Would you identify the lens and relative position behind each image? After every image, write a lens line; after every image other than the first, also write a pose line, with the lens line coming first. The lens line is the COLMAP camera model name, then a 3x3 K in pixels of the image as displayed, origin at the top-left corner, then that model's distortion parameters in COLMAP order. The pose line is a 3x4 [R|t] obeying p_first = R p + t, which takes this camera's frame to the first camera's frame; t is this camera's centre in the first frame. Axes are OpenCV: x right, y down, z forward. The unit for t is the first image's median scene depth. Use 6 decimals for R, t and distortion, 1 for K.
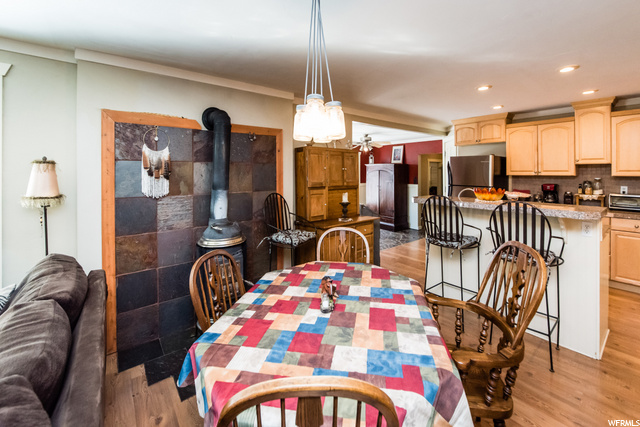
lens RADIAL K [[269.8, 0, 341.4], [0, 269.8, 170.7], [0, 0, 1]] dist [-0.000777, 0.000181]
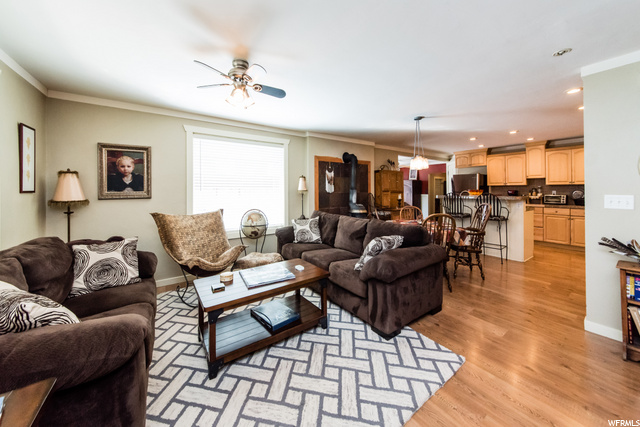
lens RADIAL K [[221.5, 0, 353.7], [0, 221.5, 188.1], [0, 0, 1]] dist [0.000528, 0.000057]
pose [[0.999875, -0.005890, -0.014693, -0.229905], [0.005935, 0.999978, 0.003043, 0.027656], [0.014675, -0.003129, 0.999887, -0.452990]]
